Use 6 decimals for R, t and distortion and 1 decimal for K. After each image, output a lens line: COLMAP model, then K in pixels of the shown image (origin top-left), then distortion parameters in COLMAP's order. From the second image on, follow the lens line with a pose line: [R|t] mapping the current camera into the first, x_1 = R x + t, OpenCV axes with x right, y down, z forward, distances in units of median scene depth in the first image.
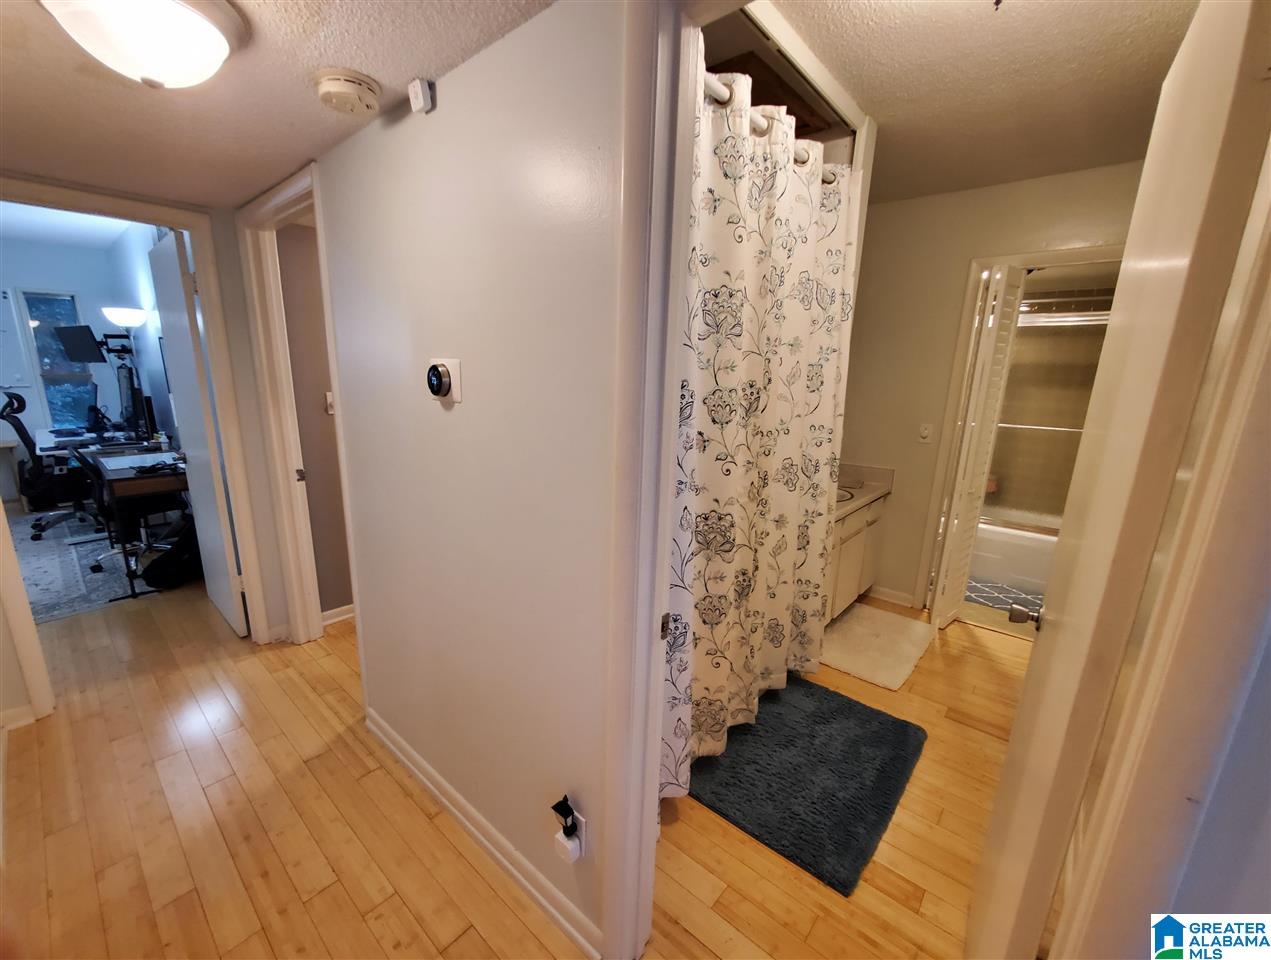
lens RADIAL K [[520.0, 0, 607.8], [0, 520.0, 495.1], [0, 0, 1]] dist [-0.002362, -0.000340]
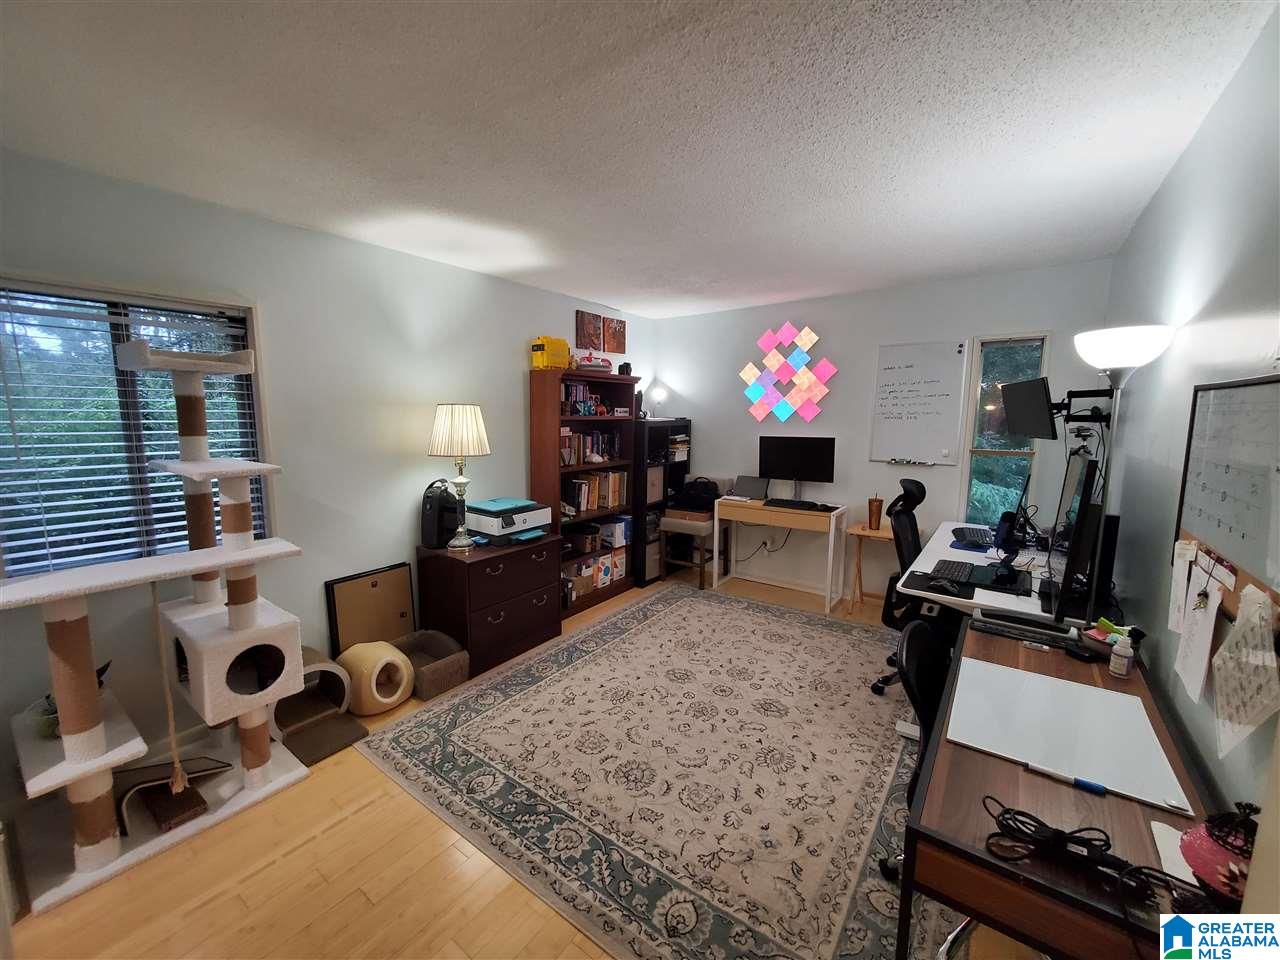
lens RADIAL K [[508.7, 0, 635.6], [0, 508.7, 485.0], [0, 0, 1]] dist [-0.006401, 0.000273]
pose [[0.105027, 0.116958, -0.987568, -0.467202], [-0.239272, 0.966860, 0.089059, -0.148363], [0.965256, 0.226943, 0.129531, 0.500791]]
